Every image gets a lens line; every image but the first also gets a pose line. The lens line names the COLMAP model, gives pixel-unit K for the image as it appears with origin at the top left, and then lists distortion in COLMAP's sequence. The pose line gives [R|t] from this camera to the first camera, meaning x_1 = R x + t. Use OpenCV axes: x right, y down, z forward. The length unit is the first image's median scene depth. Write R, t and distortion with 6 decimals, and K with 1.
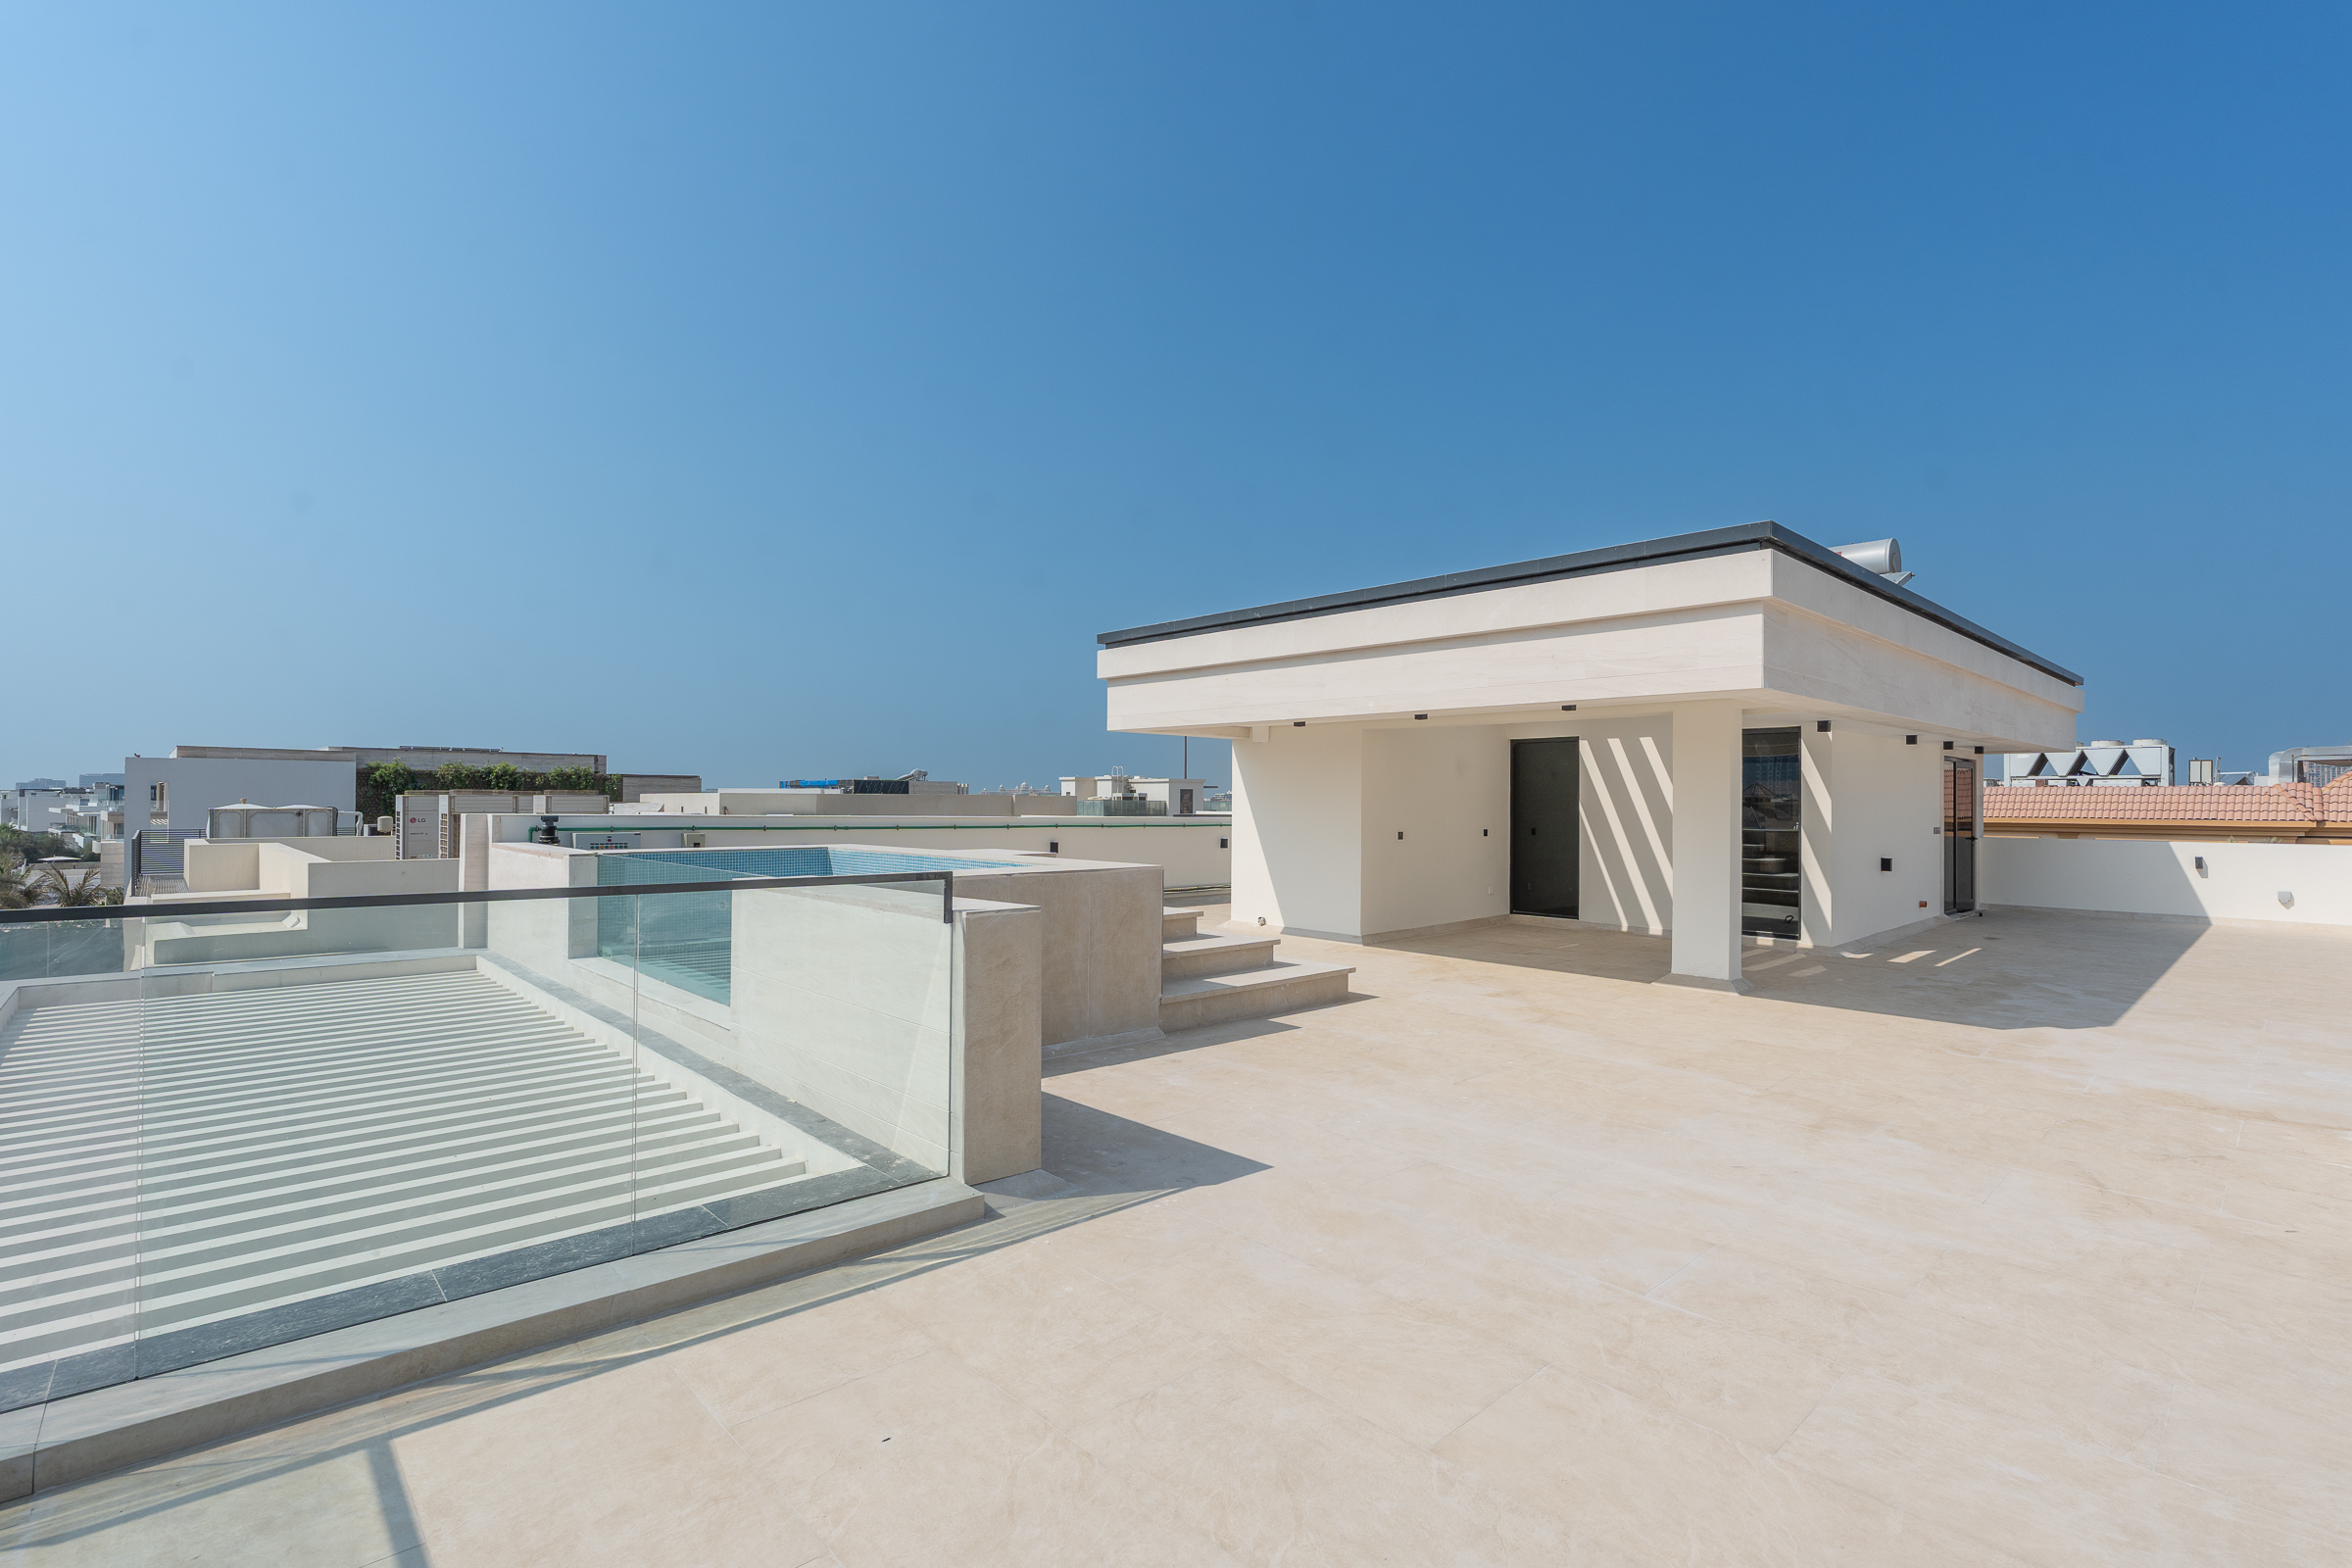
lens RADIAL K [[1082.1, 0, 1178.0], [0, 1082.1, 775.1], [0, 0, 1]] dist [-0.002421, 0.000077]
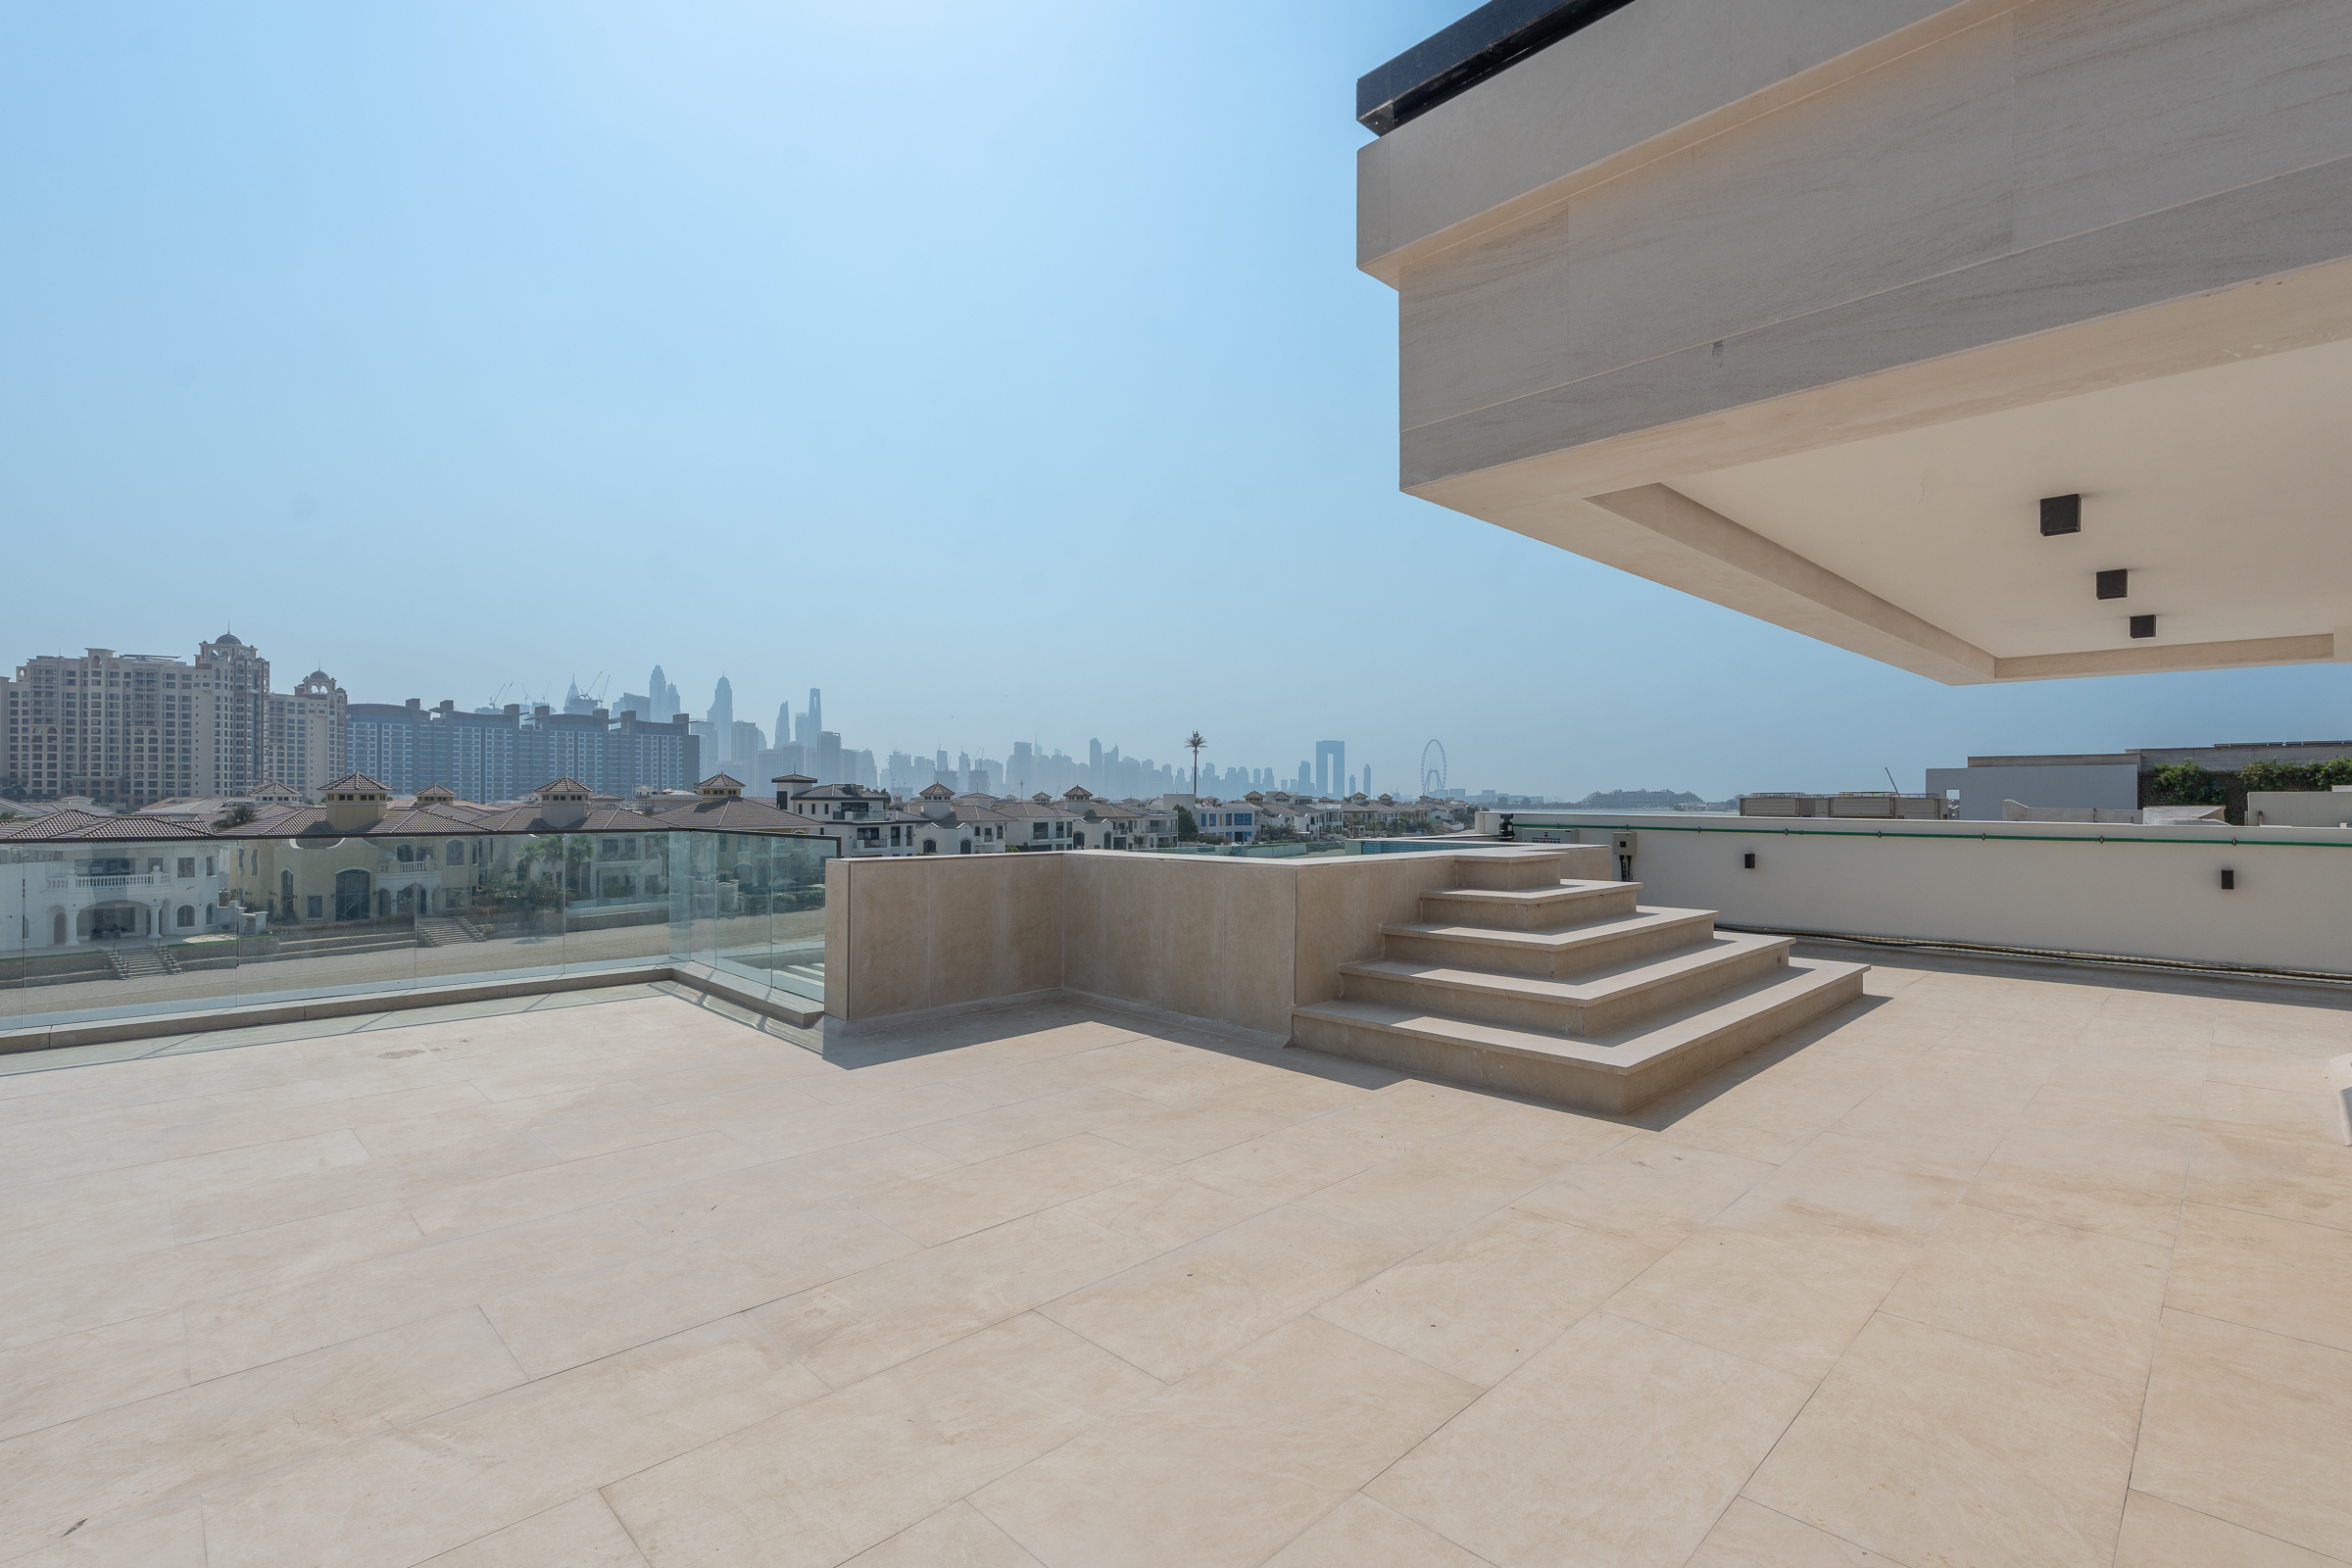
lens RADIAL K [[1082.1, 0, 1182.4], [0, 1082.1, 791.1], [0, 0, 1]] dist [-0.002421, 0.000077]
pose [[0.020169, -0.015710, -0.999673, 0.755411], [0.023639, 0.999605, -0.015232, 0.027192], [0.999517, -0.023324, 0.020533, 0.737152]]
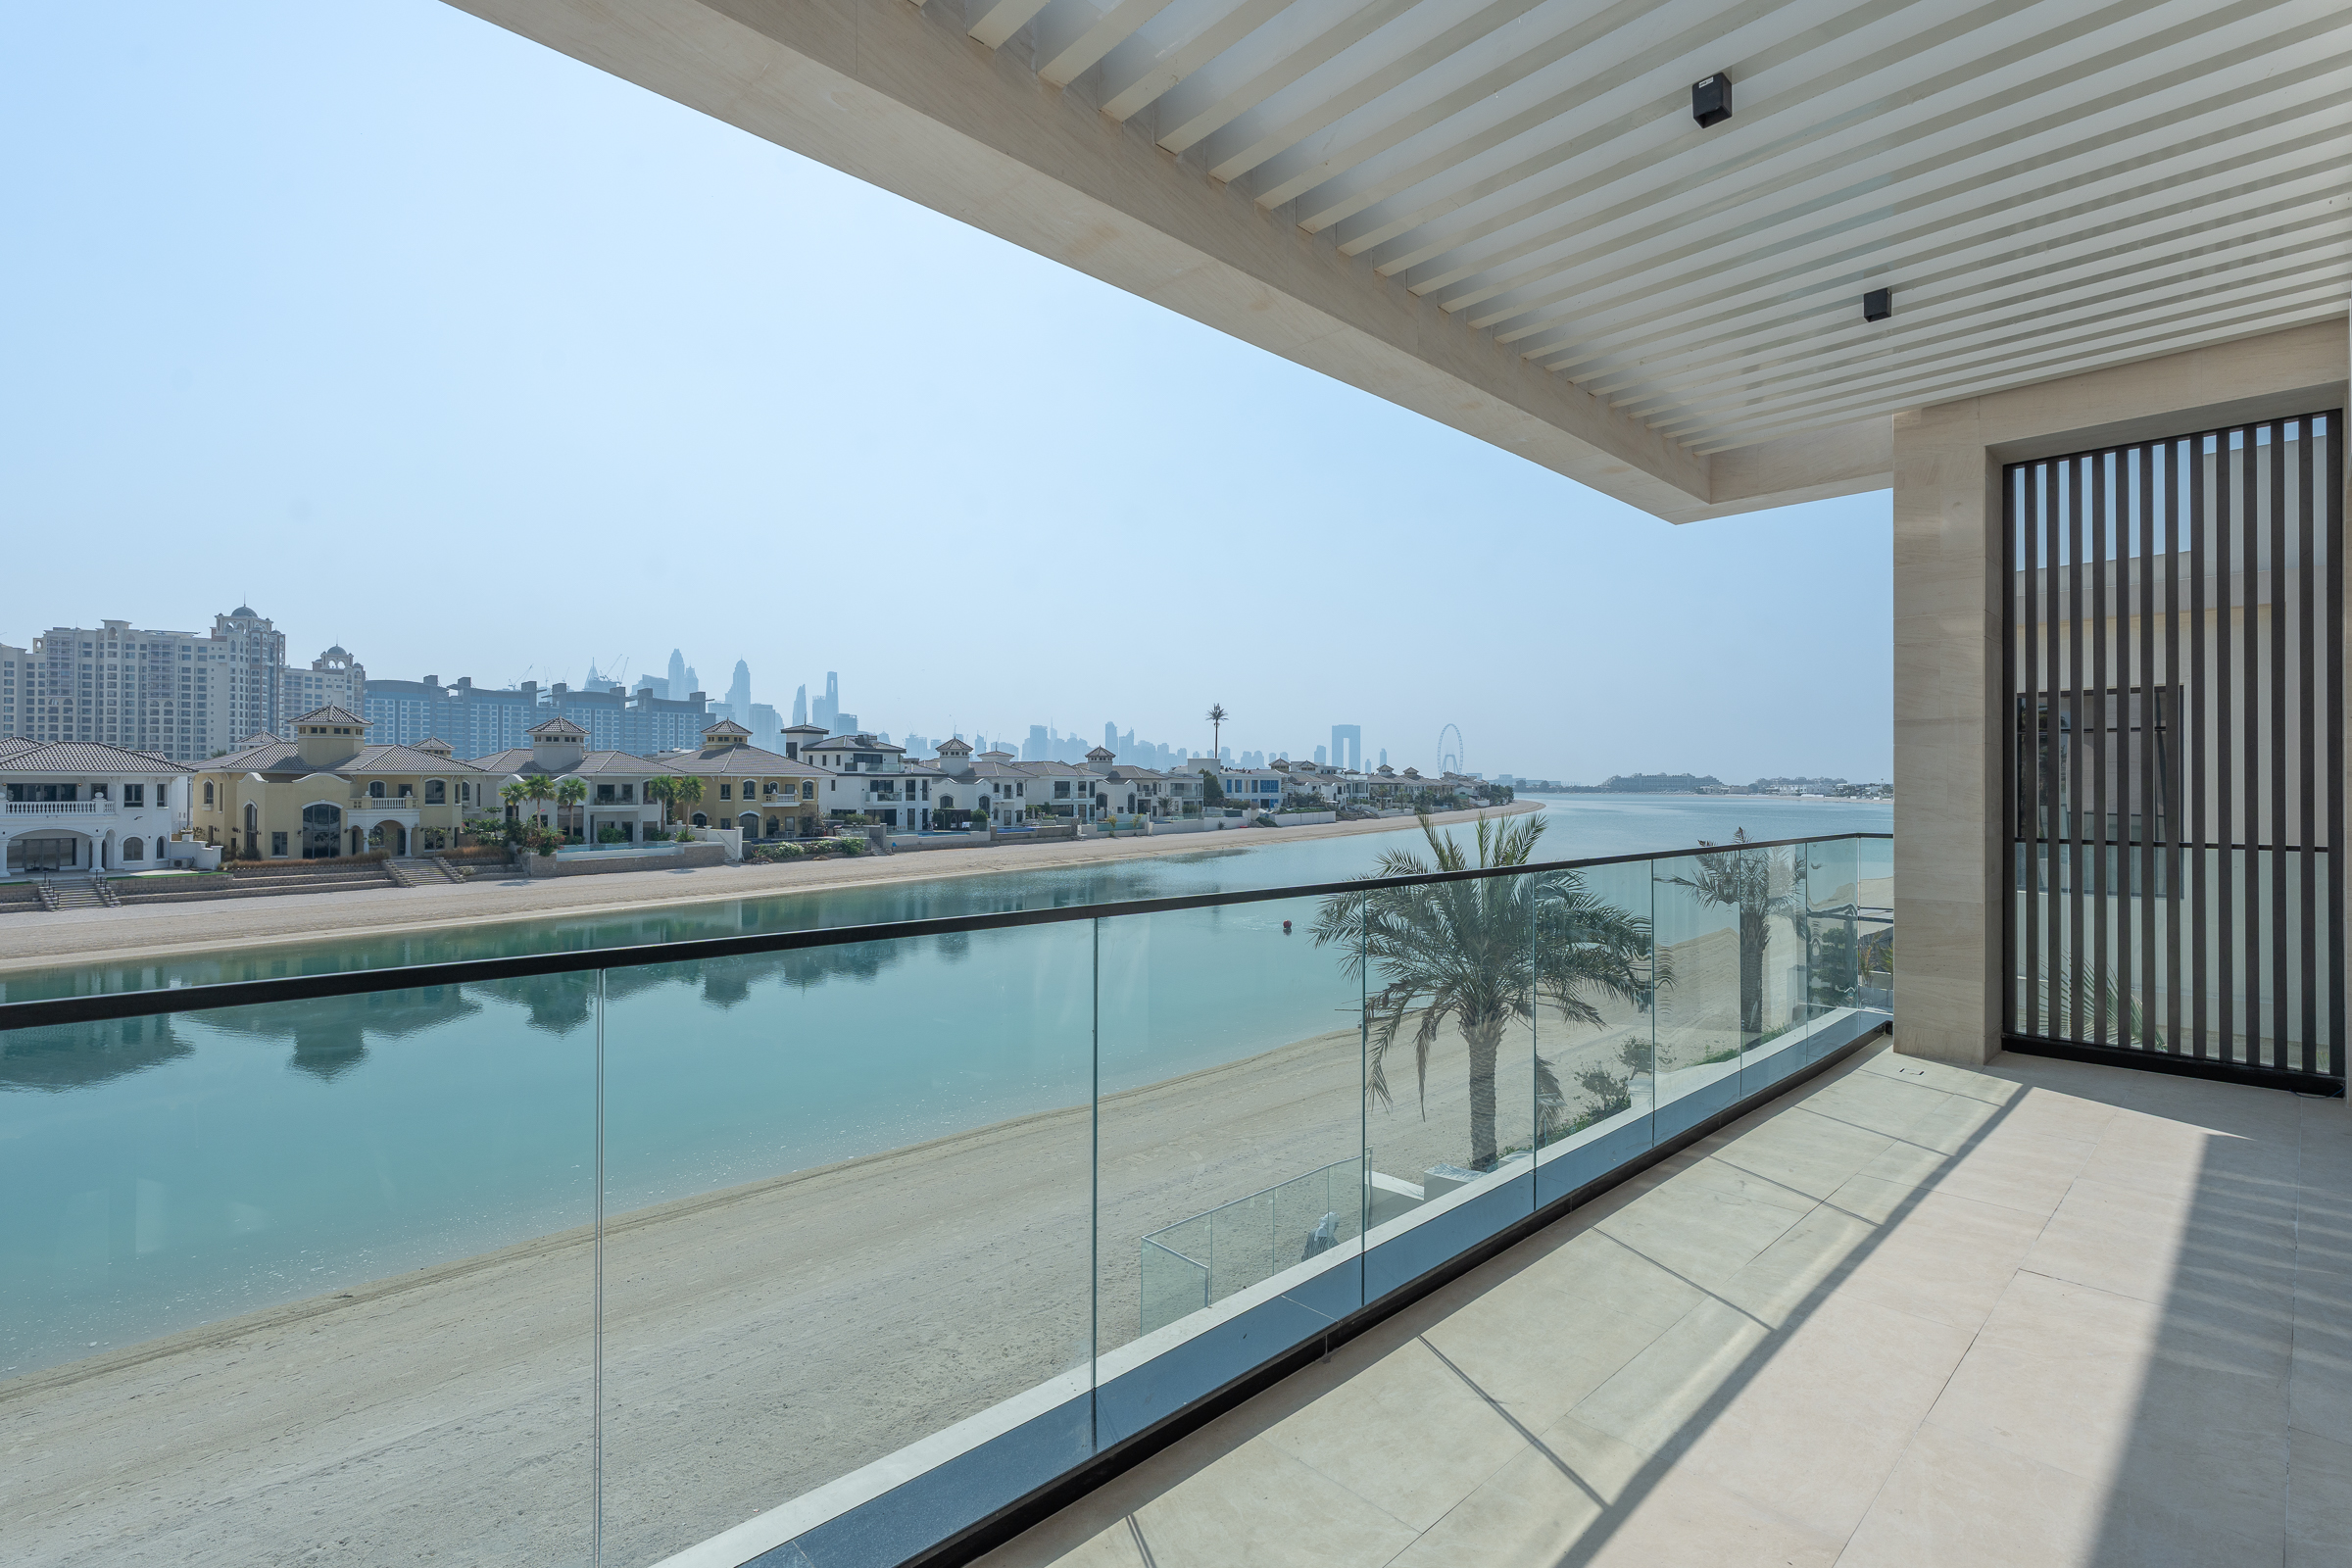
lens RADIAL K [[1082.1, 0, 1185.4], [0, 1082.1, 782.3], [0, 0, 1]] dist [-0.002421, 0.000077]
pose [[0.008643, -0.008467, -0.999927, -0.178852], [0.019765, 0.999770, -0.008295, 0.467558], [0.999767, -0.019692, 0.008809, 0.517085]]
